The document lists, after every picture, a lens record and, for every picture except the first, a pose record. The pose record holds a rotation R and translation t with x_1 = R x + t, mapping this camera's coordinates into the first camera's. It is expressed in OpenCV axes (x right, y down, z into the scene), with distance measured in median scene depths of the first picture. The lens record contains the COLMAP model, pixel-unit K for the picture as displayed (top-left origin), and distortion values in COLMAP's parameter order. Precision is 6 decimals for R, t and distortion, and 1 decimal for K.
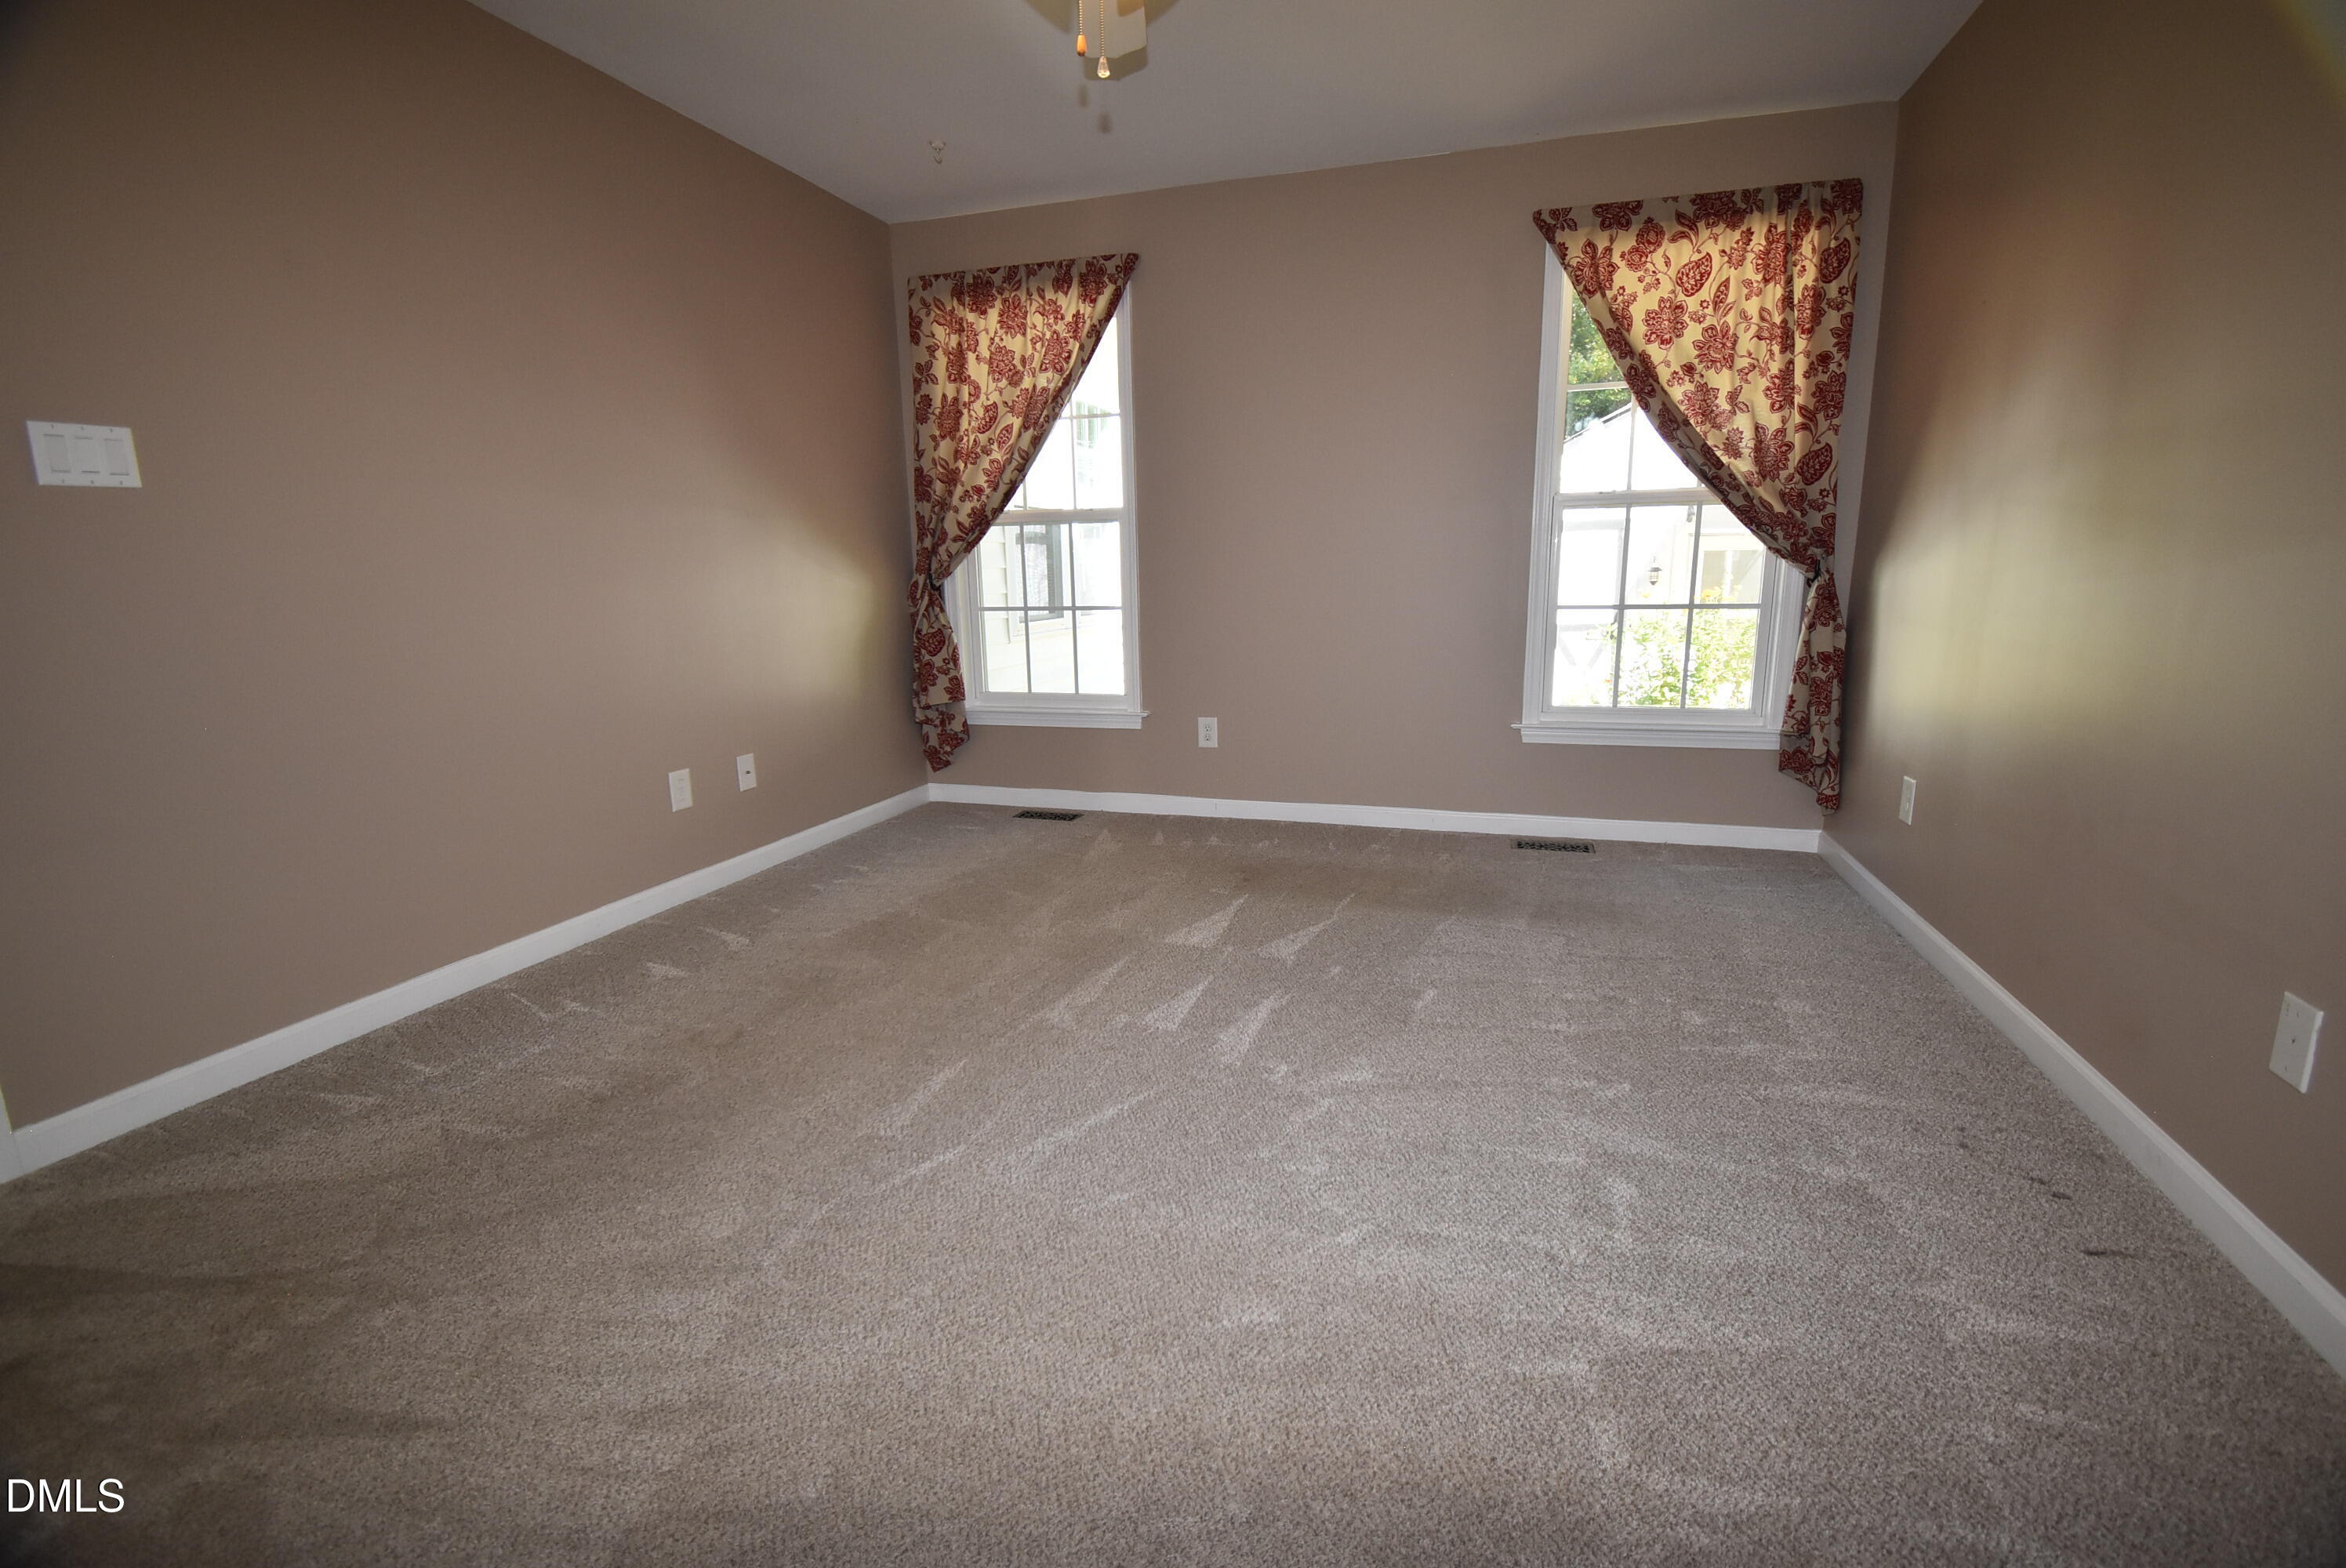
lens RADIAL K [[1024.9, 0, 1173.0], [0, 1024.9, 784.0], [0, 0, 1]] dist [0.029922, -0.031189]
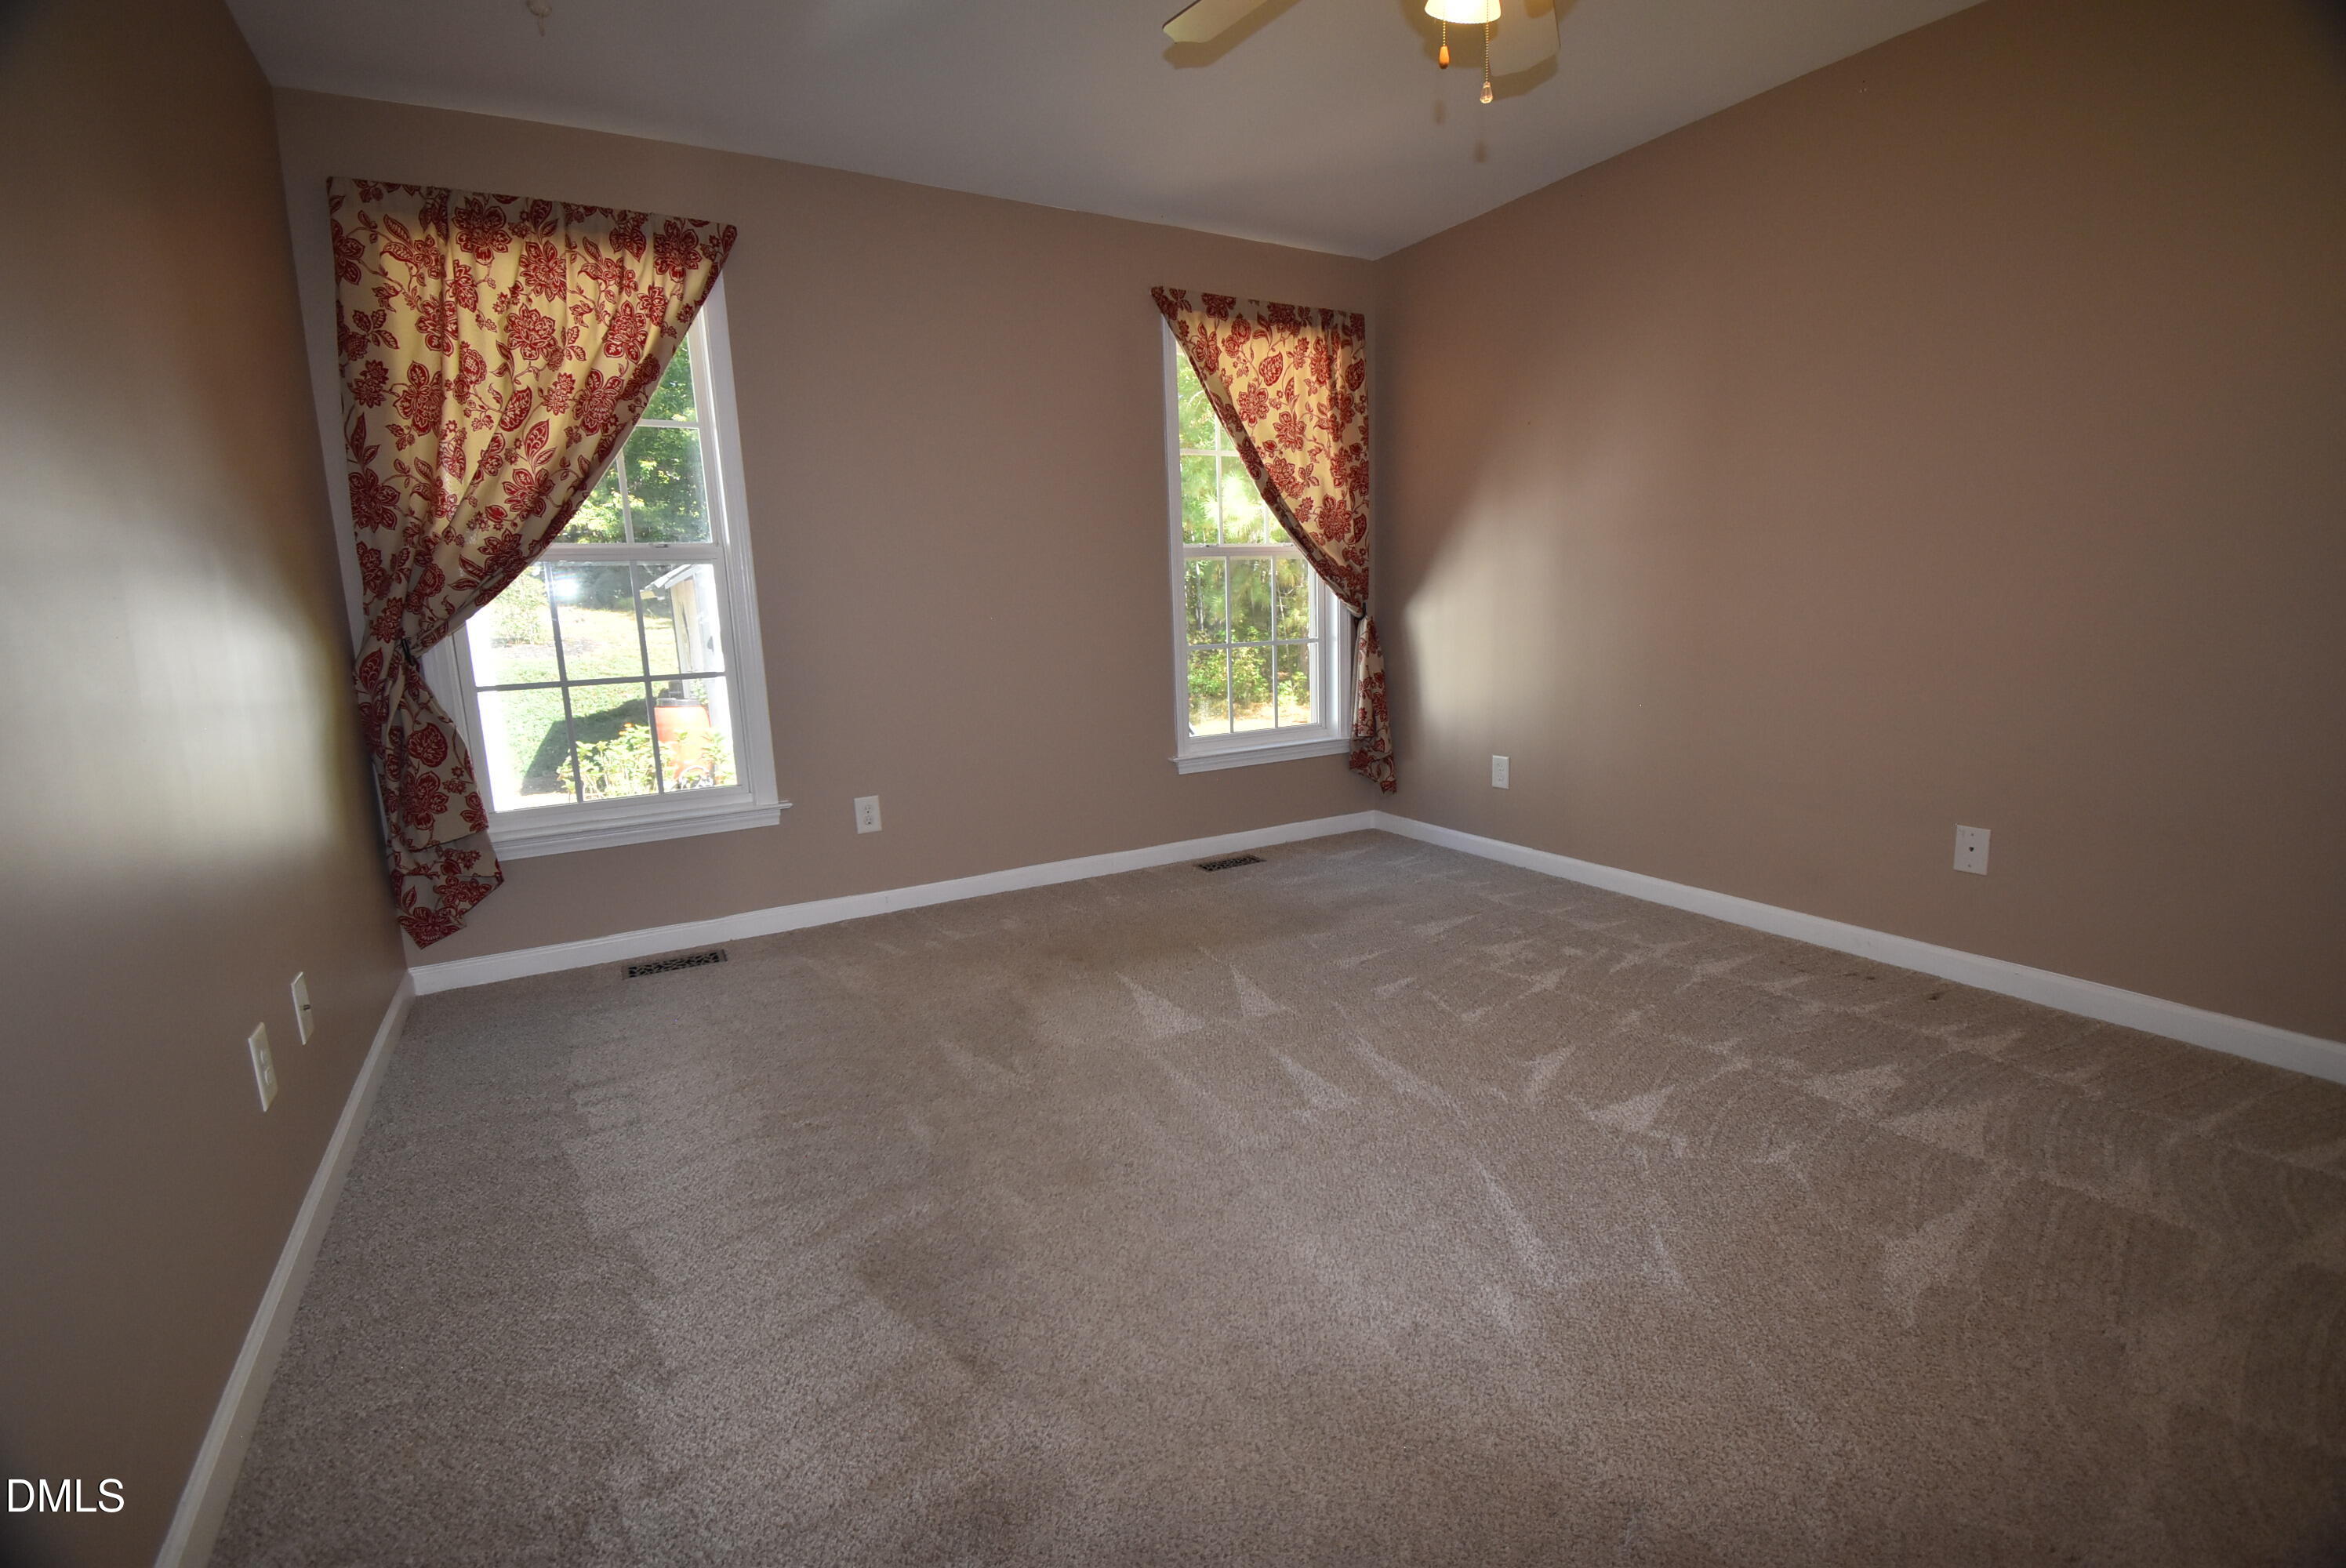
lens RADIAL K [[1024.9, 0, 1173.0], [0, 1024.9, 784.0], [0, 0, 1]] dist [0.029922, -0.031189]
pose [[0.685168, -0.135203, 0.715727, -0.421116], [0.173486, 0.984635, 0.019922, -0.052086], [-0.707423, 0.110519, 0.698096, 0.254128]]
